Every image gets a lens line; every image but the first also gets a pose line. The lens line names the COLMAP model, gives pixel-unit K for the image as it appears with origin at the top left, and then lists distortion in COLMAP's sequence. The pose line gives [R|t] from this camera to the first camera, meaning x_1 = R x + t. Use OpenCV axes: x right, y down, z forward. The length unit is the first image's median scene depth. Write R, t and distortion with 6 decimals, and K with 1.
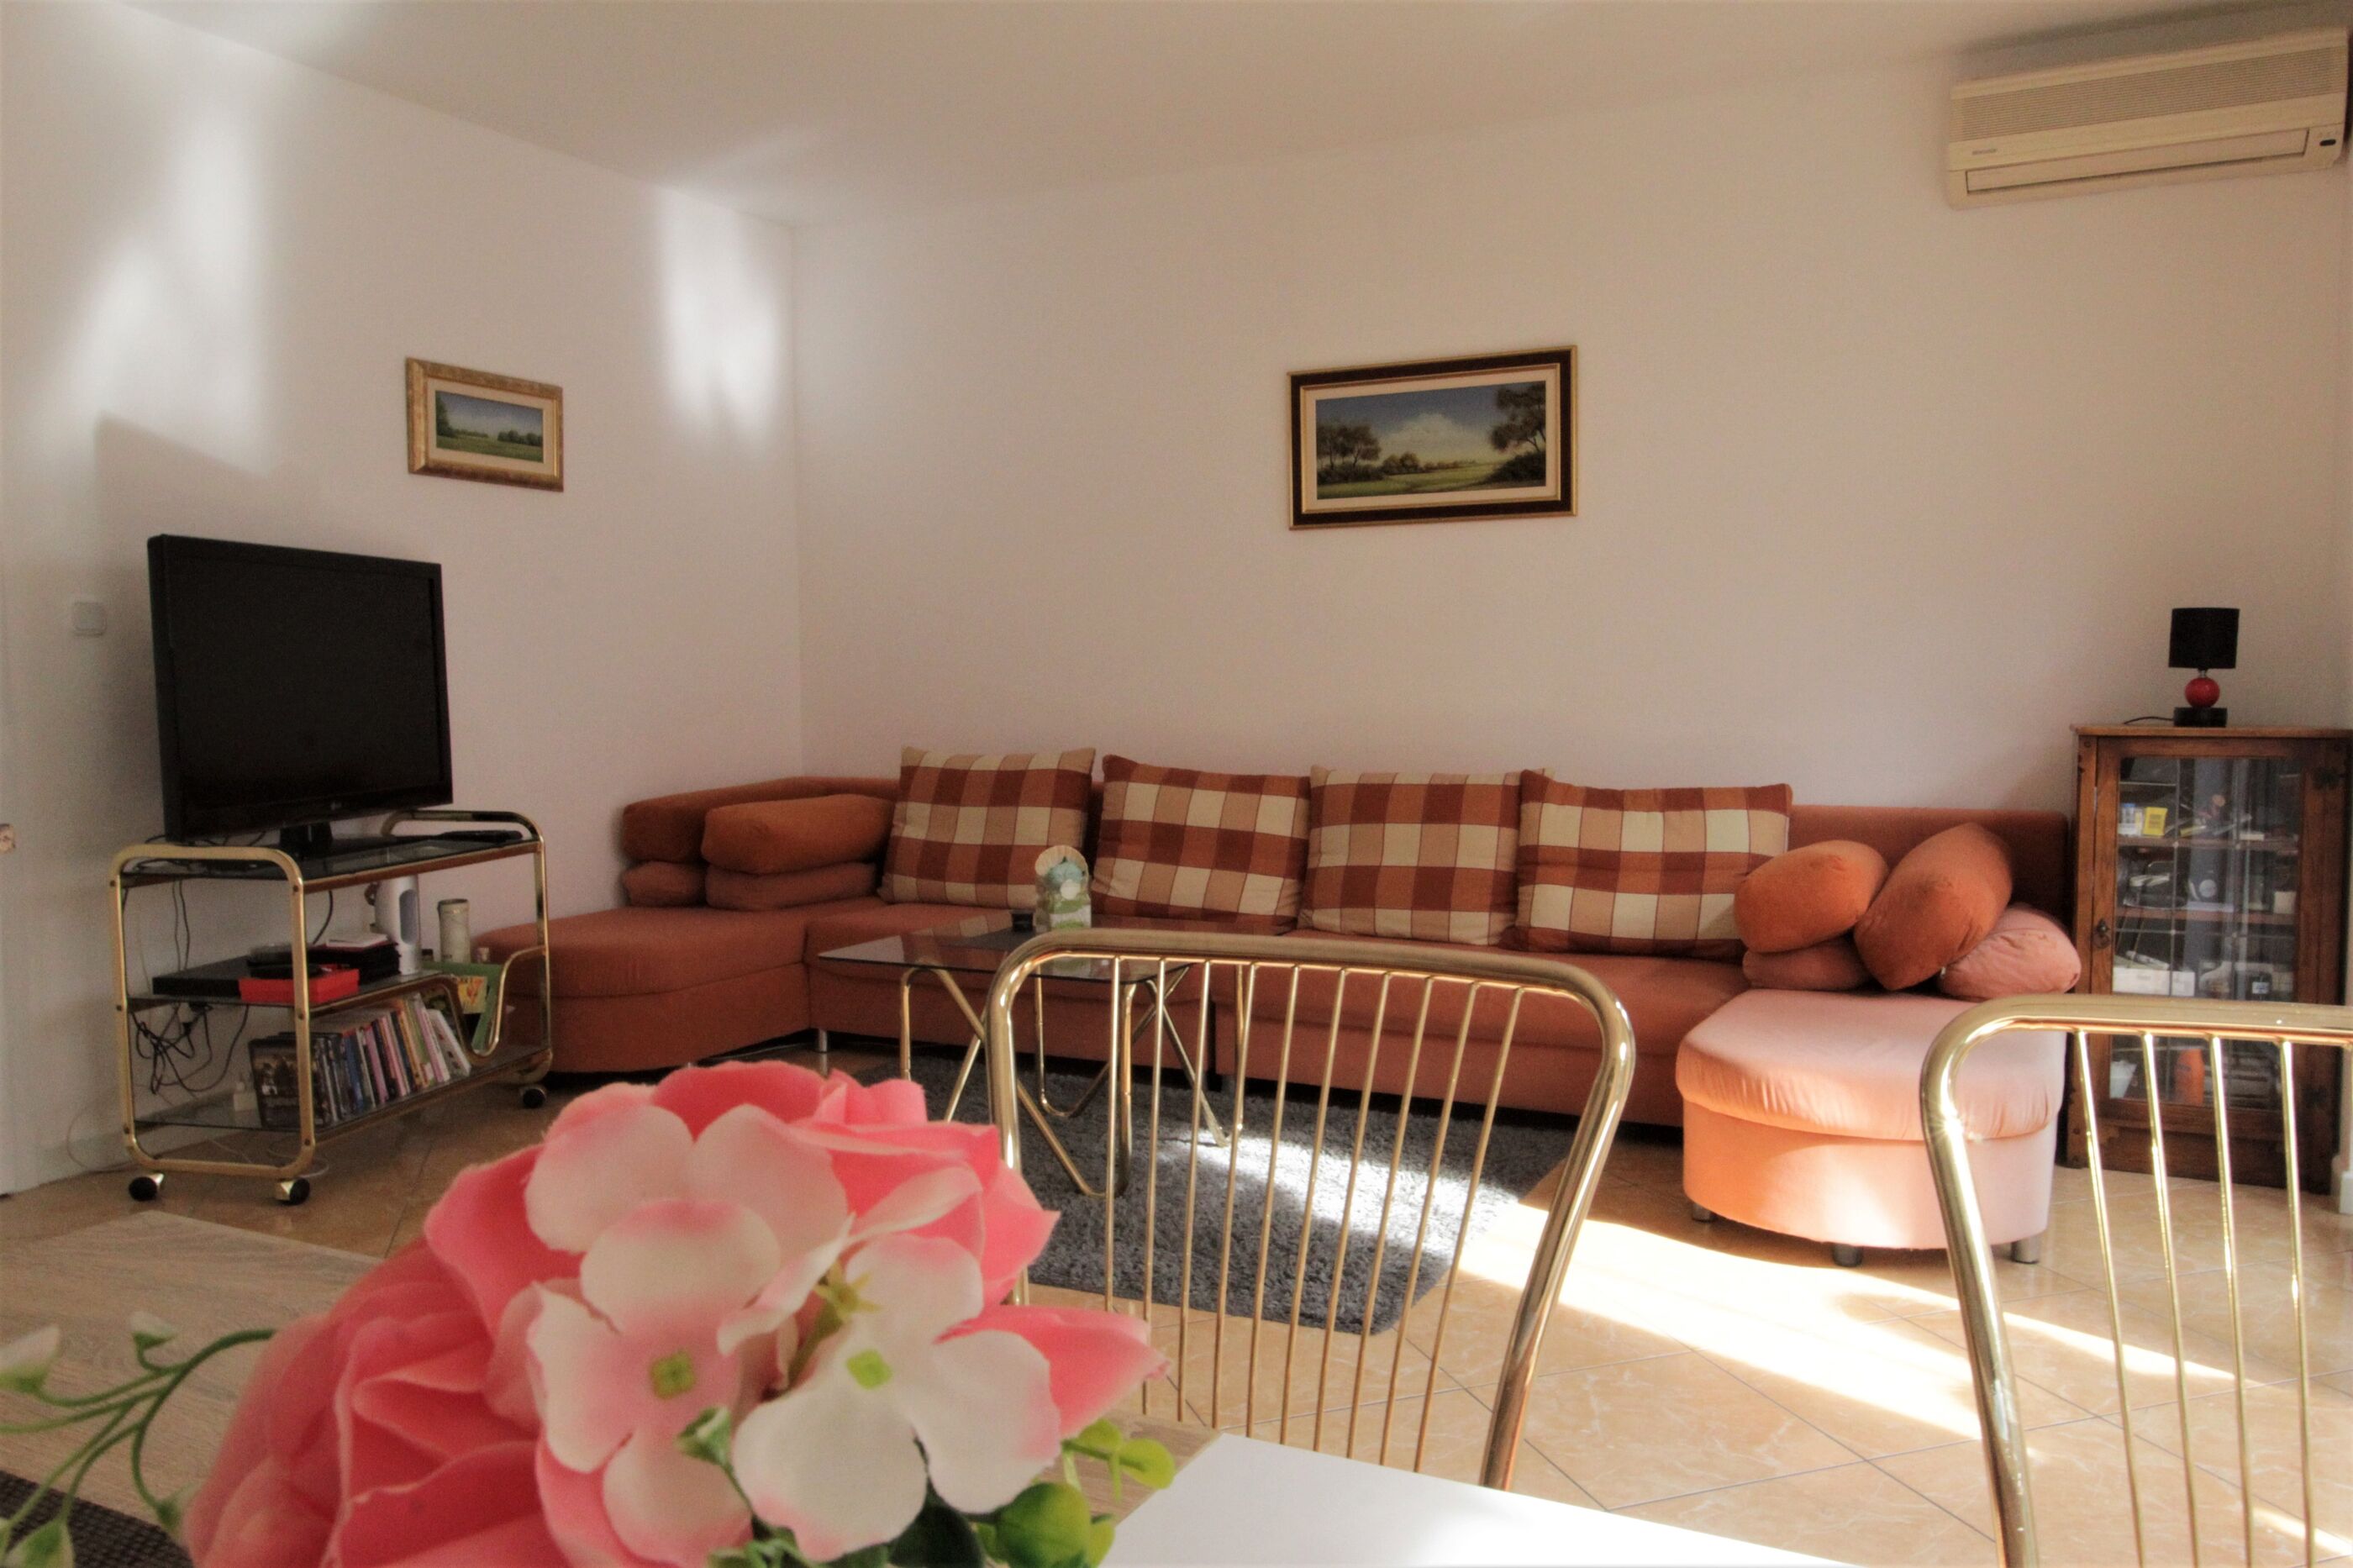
lens RADIAL K [[1725.7, 0, 1239.1], [0, 1725.7, 801.0], [0, 0, 1]] dist [0.008164, -0.004833]
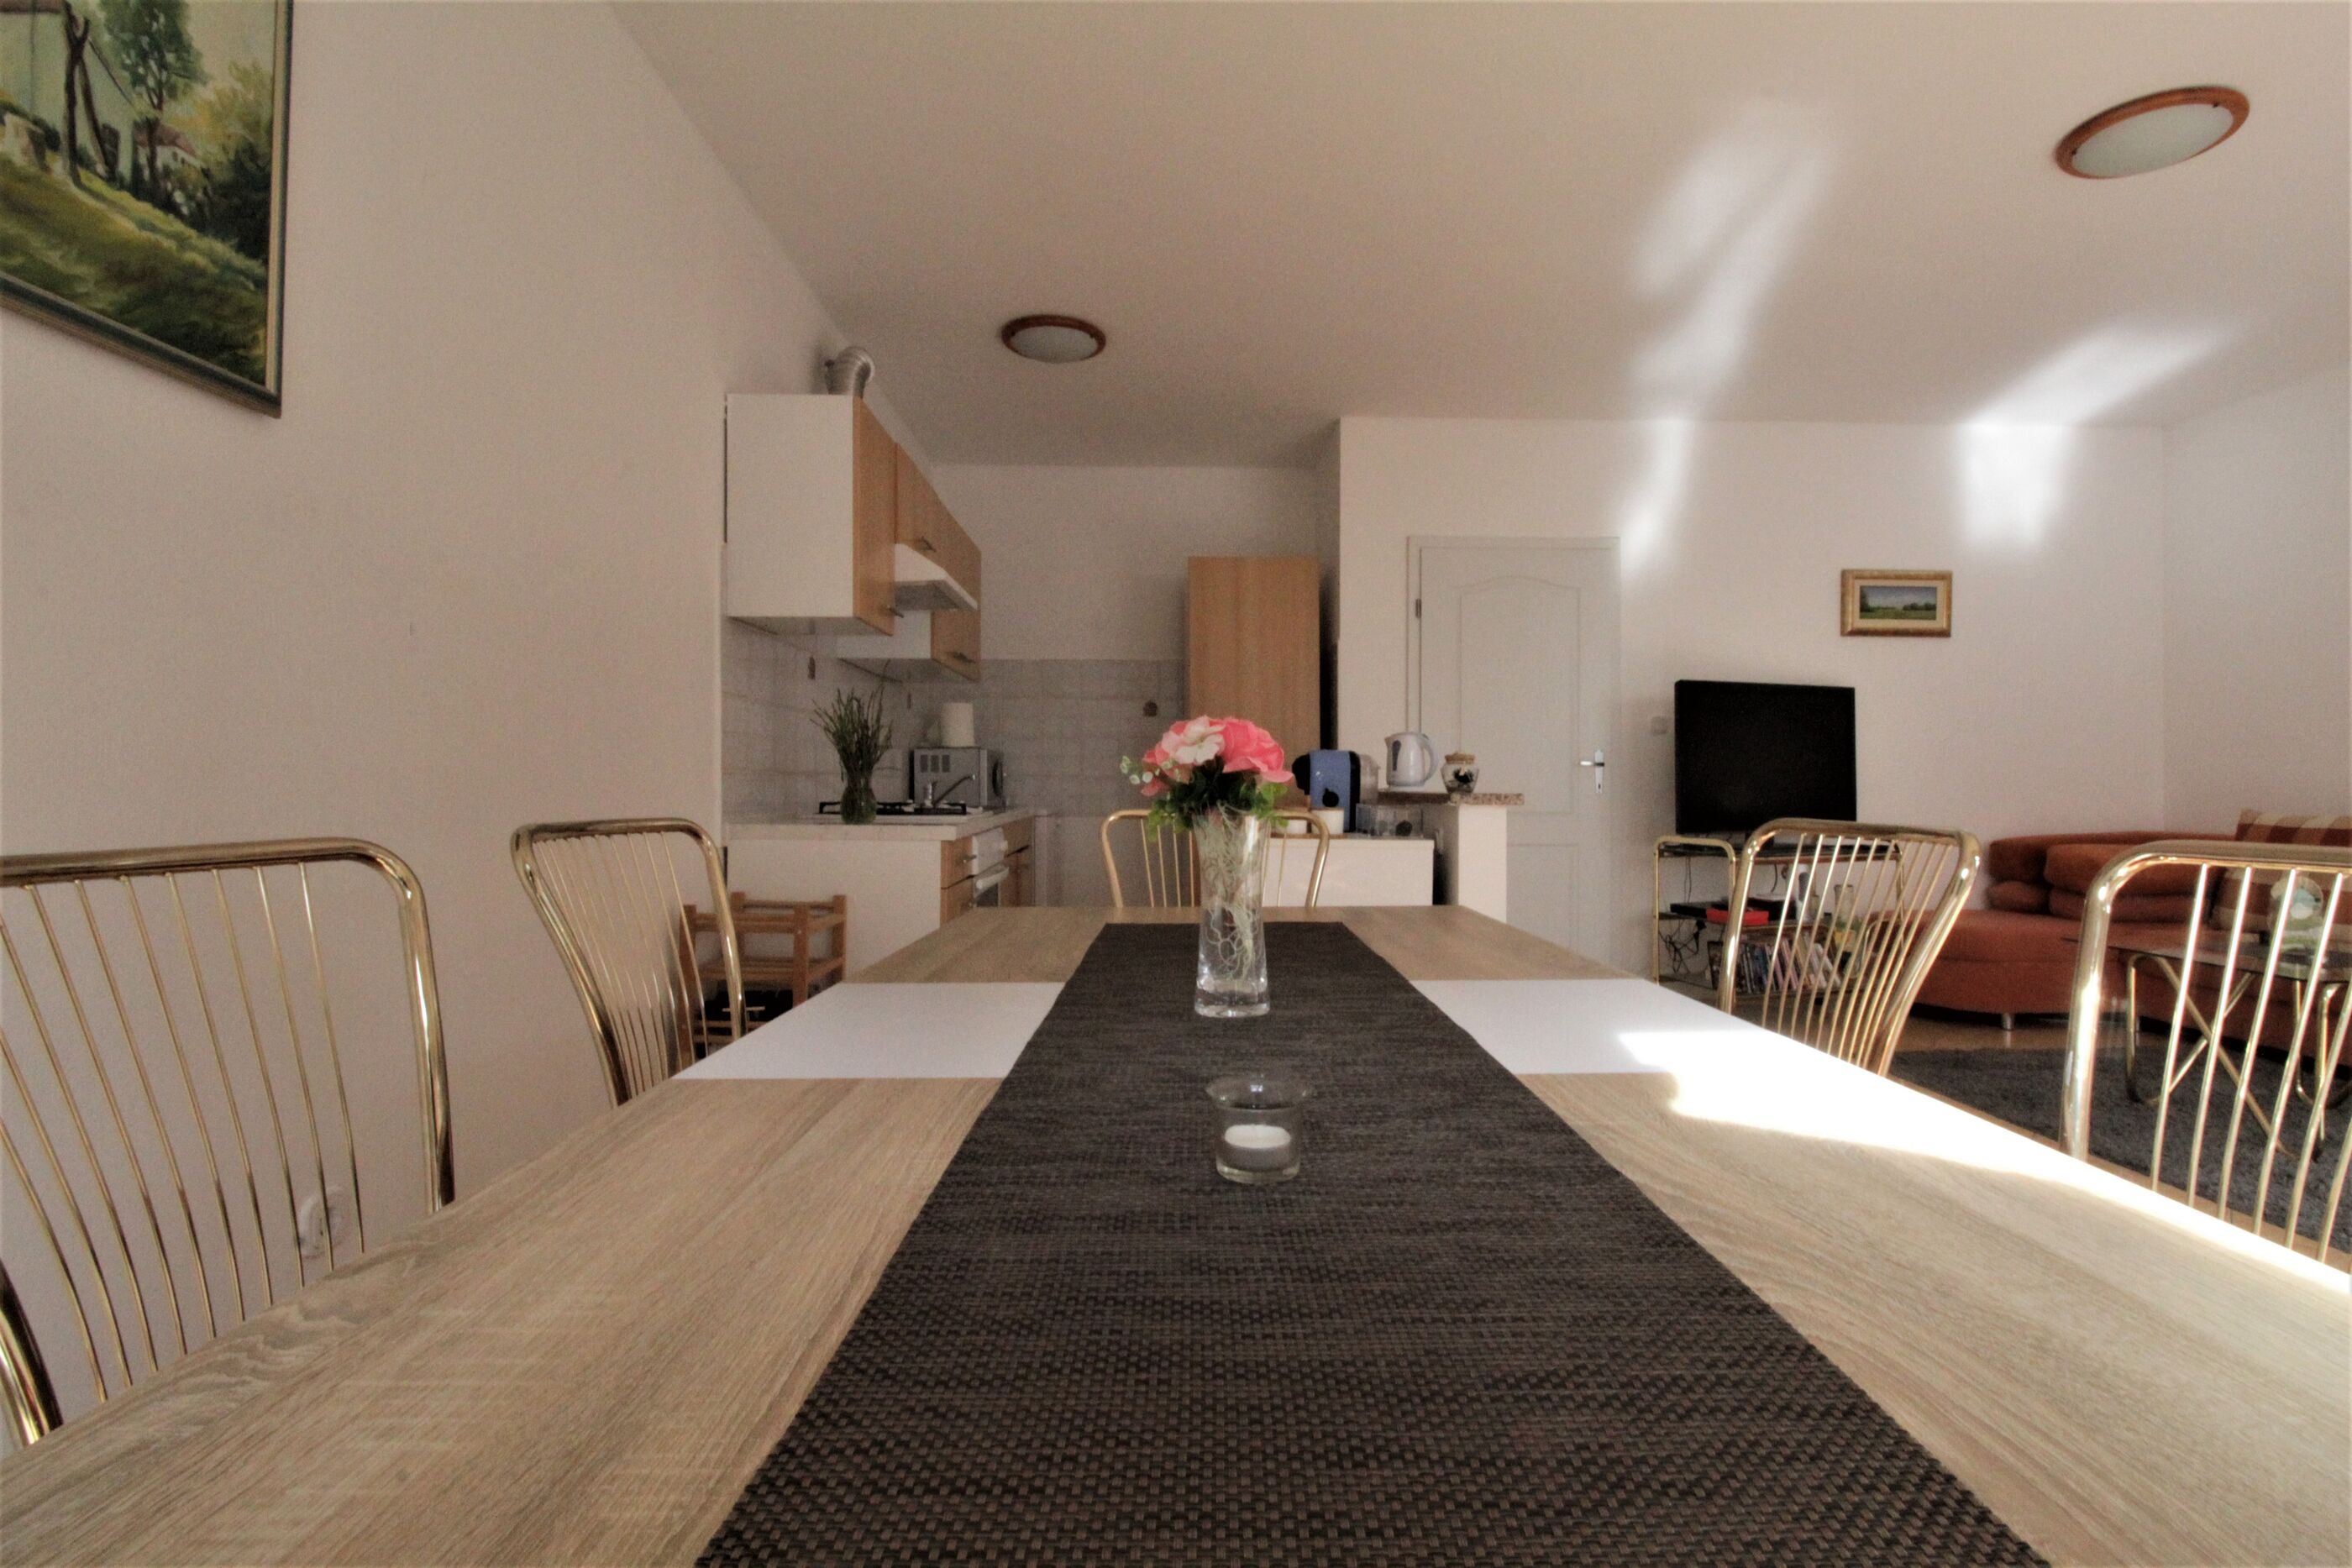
lens RADIAL K [[1096.8, 0, 1198.7], [0, 1096.8, 777.2], [0, 0, 1]] dist [0.000345, -0.008832]
pose [[0.463387, 0.002549, -0.886152, 0.184634], [-0.069085, 0.997056, -0.033259, 0.029429], [0.883459, 0.076632, 0.462199, -0.052831]]
